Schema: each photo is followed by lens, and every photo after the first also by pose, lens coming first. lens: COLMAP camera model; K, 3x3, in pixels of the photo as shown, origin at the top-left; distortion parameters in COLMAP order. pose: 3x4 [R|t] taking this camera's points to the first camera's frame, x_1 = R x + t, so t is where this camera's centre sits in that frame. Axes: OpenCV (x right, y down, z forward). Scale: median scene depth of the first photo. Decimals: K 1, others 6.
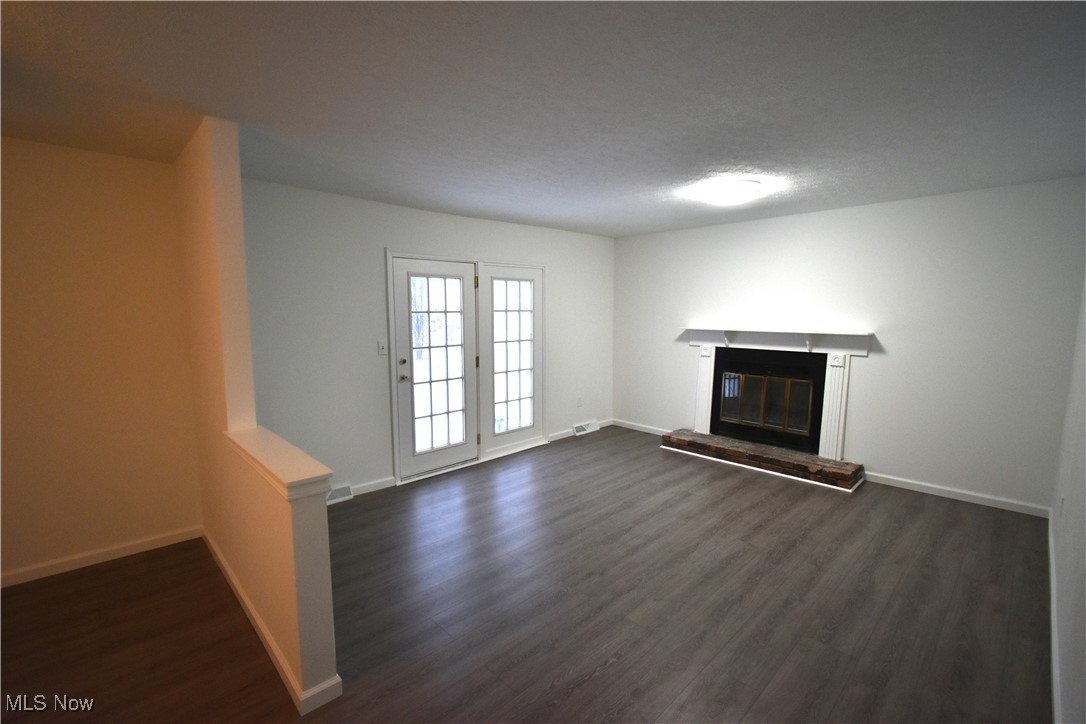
lens RADIAL K [[482.0, 0, 543.7], [0, 482.0, 366.0], [0, 0, 1]] dist [0.014991, -0.006808]
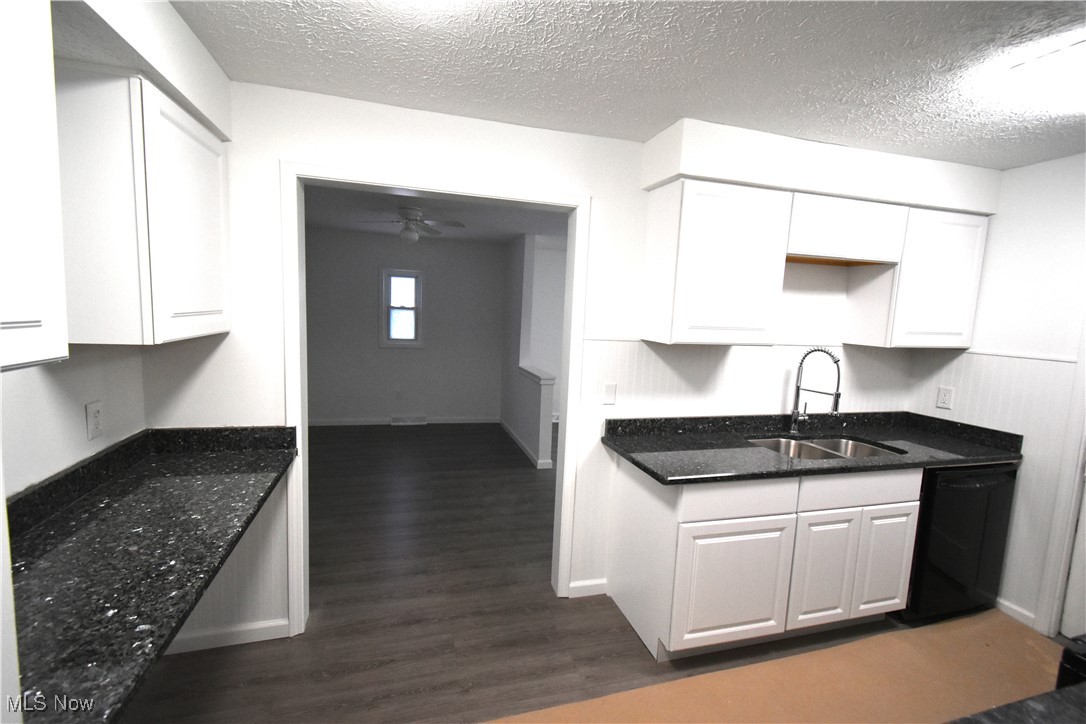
lens RADIAL K [[482.0, 0, 543.7], [0, 482.0, 366.0], [0, 0, 1]] dist [0.014991, -0.006808]
pose [[0.882088, 0.084934, -0.463365, 0.279821], [-0.094909, 0.995484, 0.001797, 0.065358], [0.461425, 0.042393, 0.886166, -0.532312]]
